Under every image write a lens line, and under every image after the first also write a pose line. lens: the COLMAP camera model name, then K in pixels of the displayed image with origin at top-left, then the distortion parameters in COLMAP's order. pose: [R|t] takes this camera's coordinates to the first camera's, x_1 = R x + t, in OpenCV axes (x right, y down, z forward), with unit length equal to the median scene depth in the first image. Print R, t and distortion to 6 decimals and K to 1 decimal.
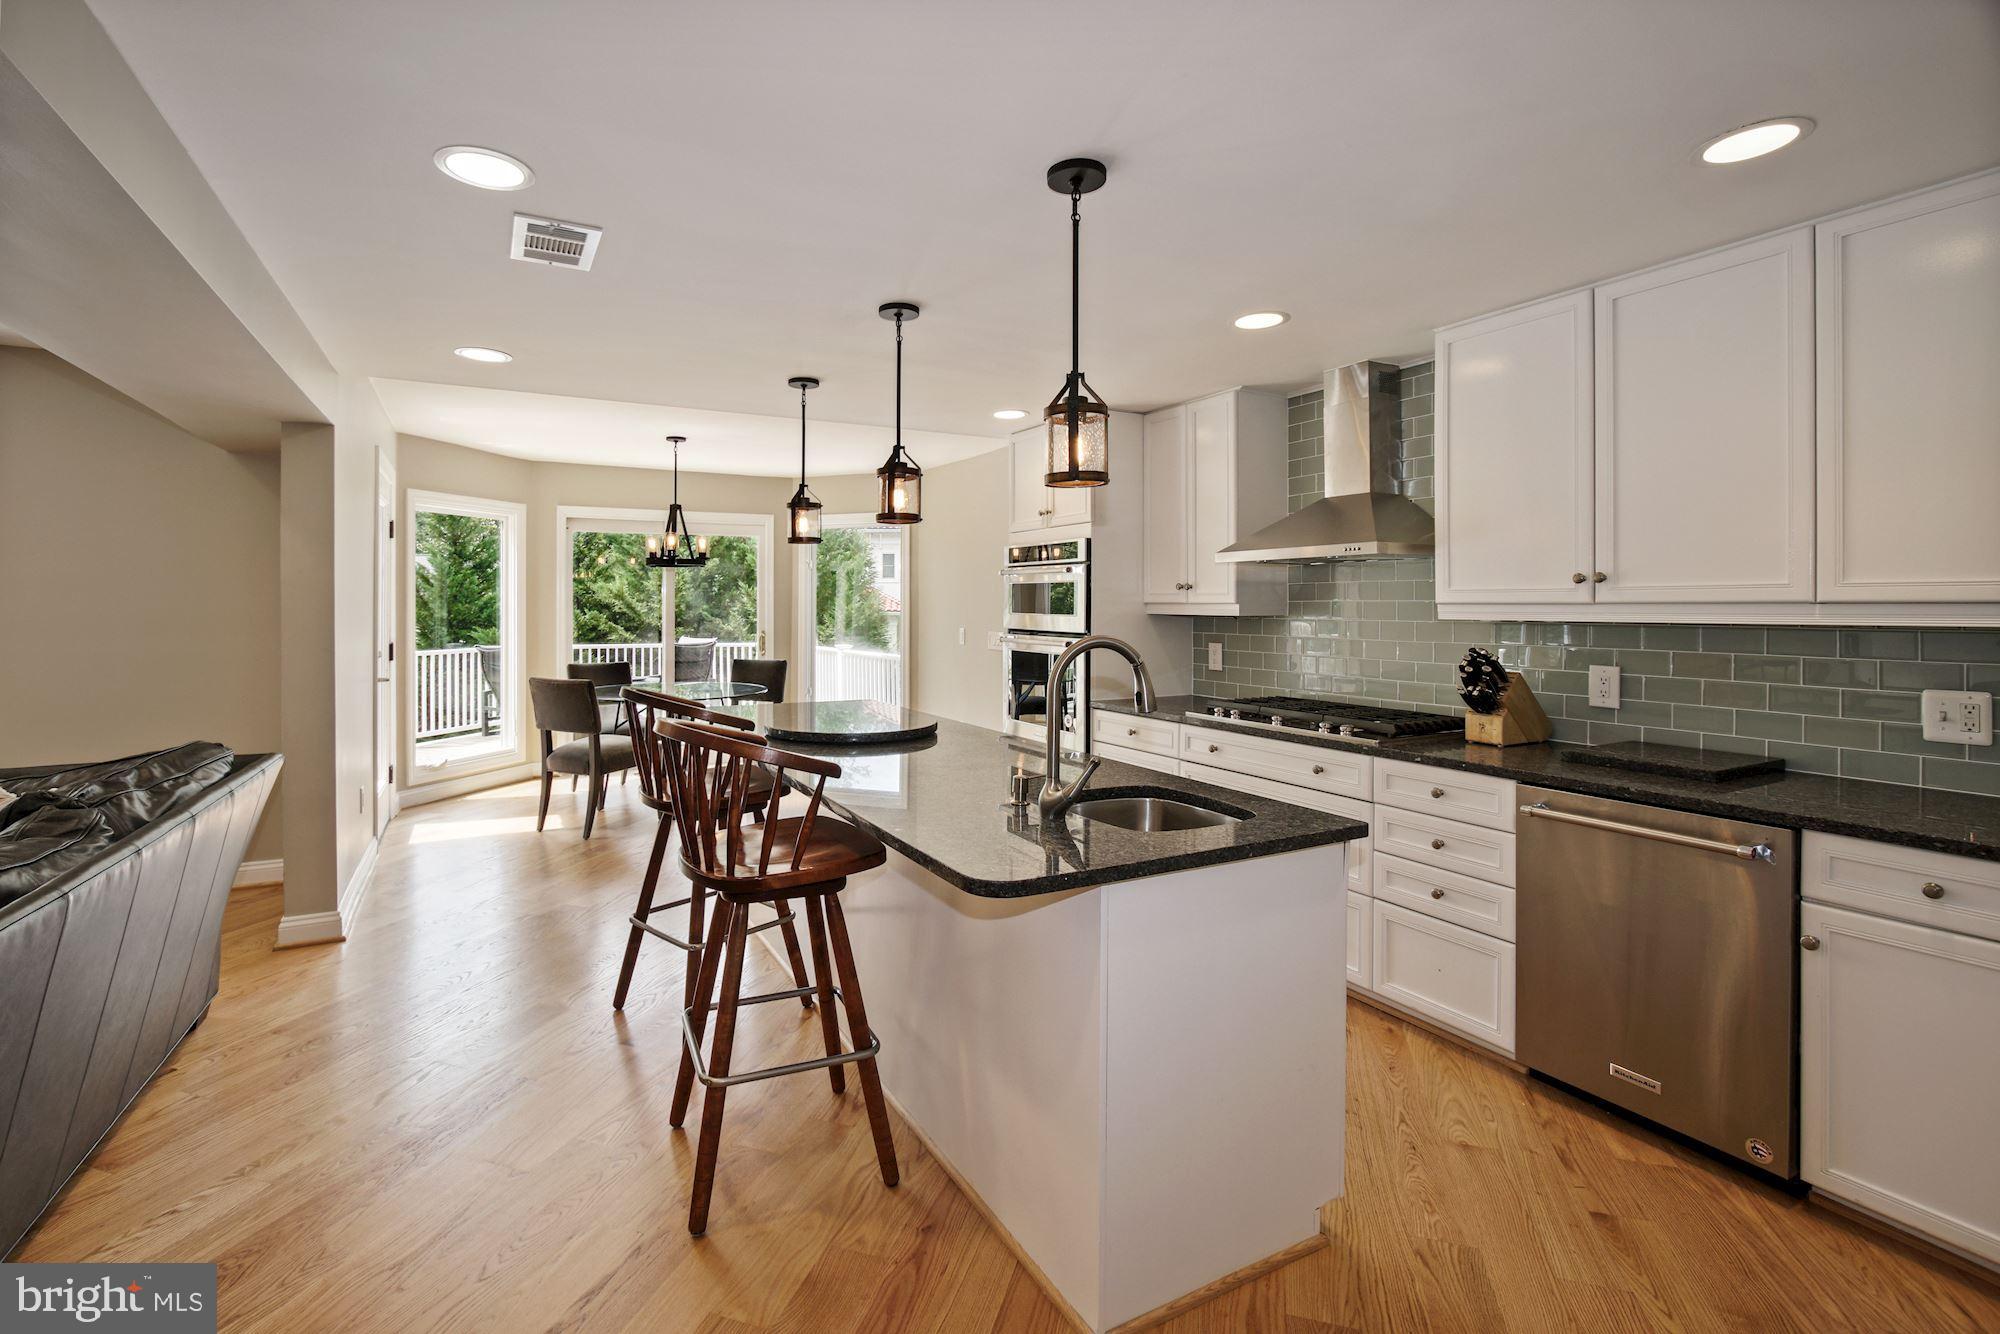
lens RADIAL K [[902.3, 0, 985.5], [0, 902.3, 602.0], [0, 0, 1]] dist [-0.012884, 0.000089]
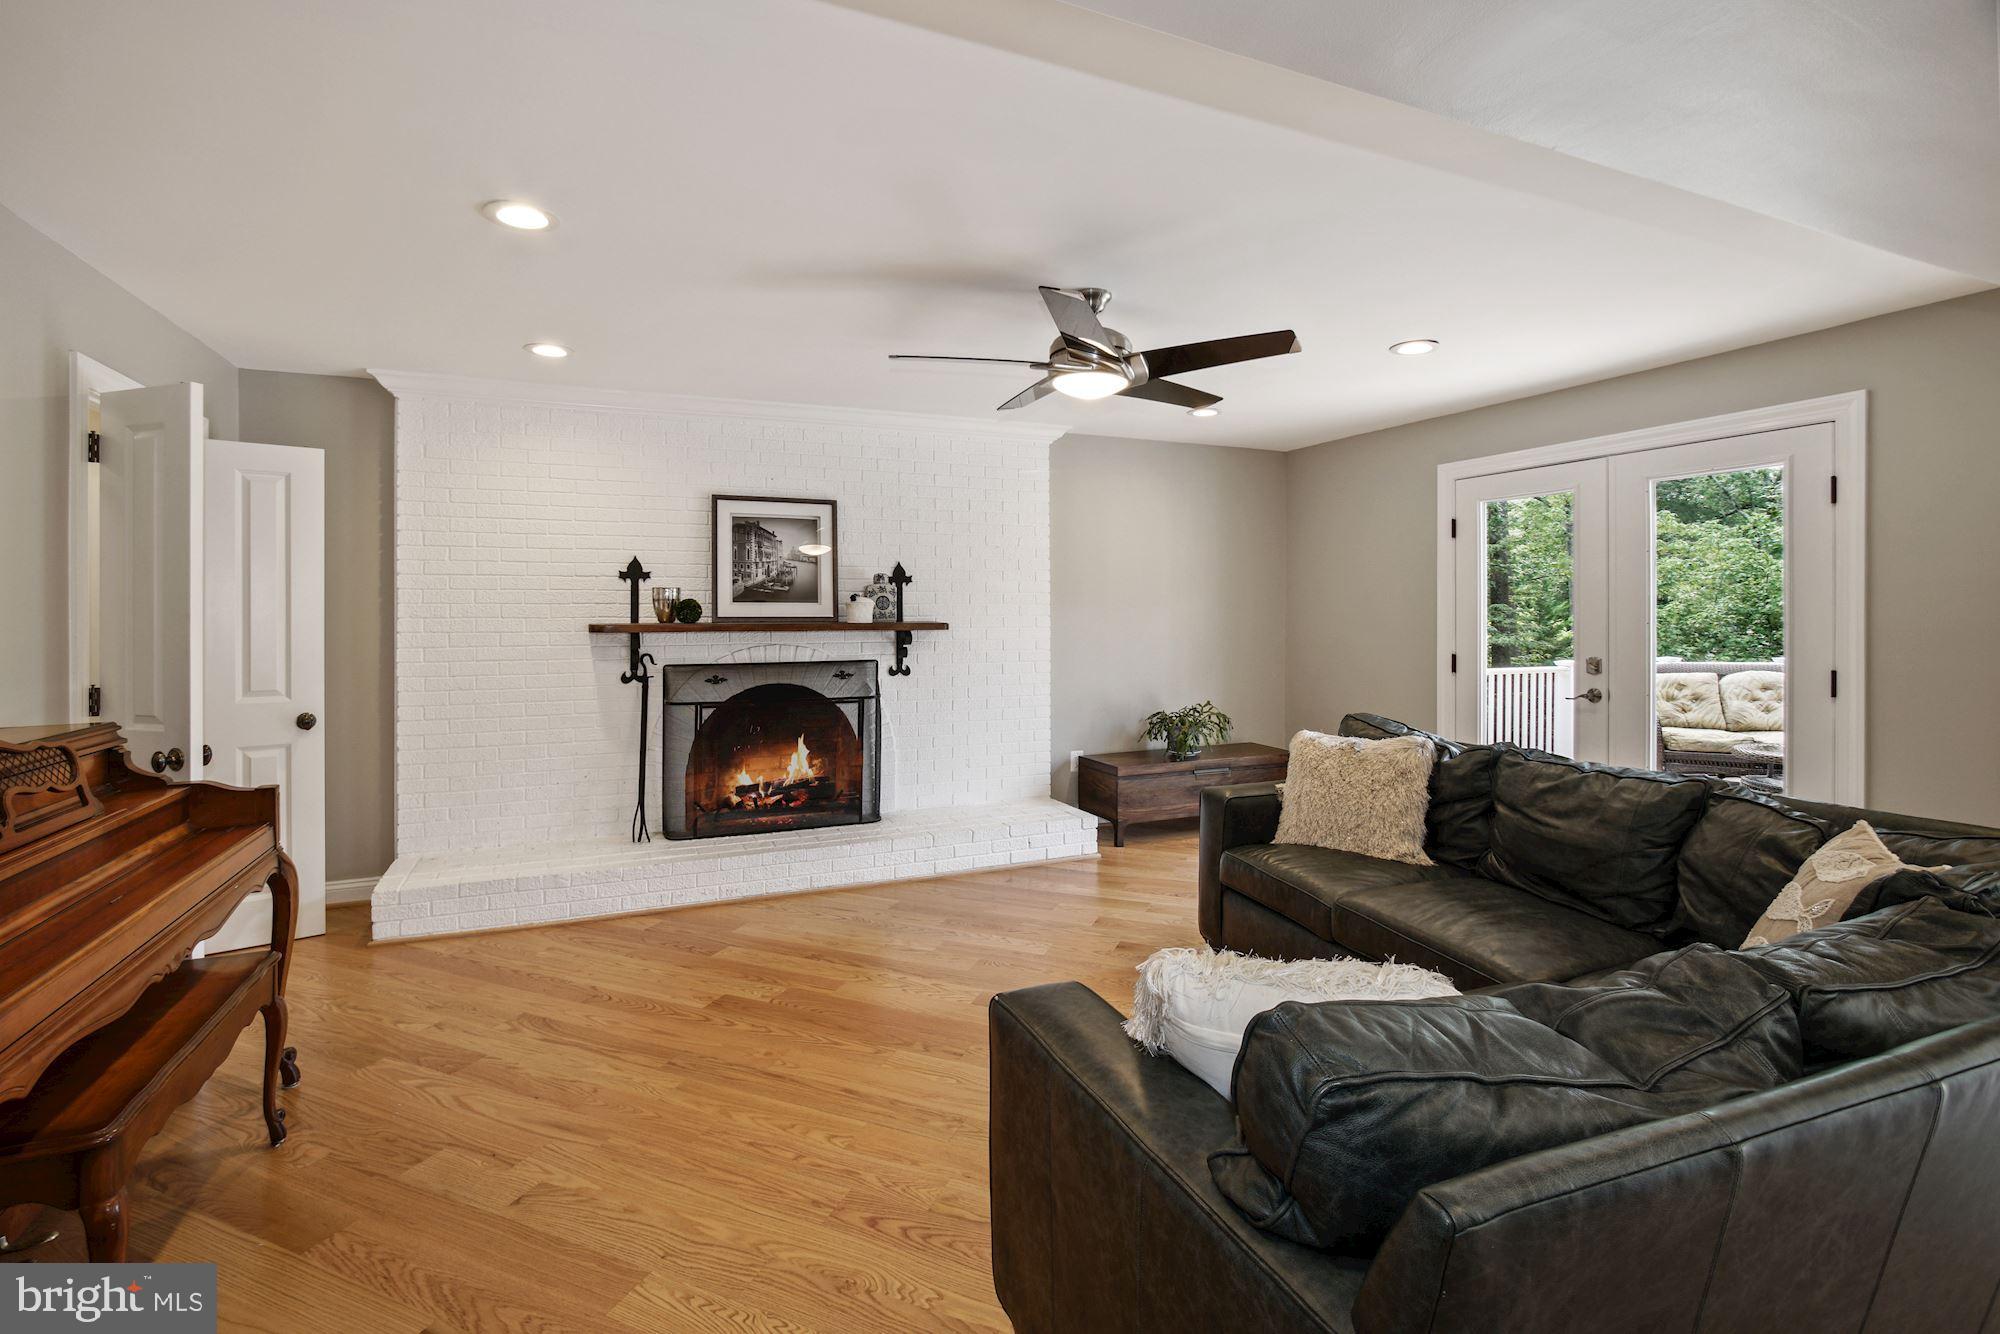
lens RADIAL K [[902.3, 0, 985.5], [0, 902.3, 602.0], [0, 0, 1]] dist [-0.012884, 0.000089]
pose [[-0.089431, -0.001723, -0.995992, -0.338520], [-0.000834, 0.999998, -0.001655, 0.003567], [0.995993, 0.000683, -0.089432, 0.368465]]
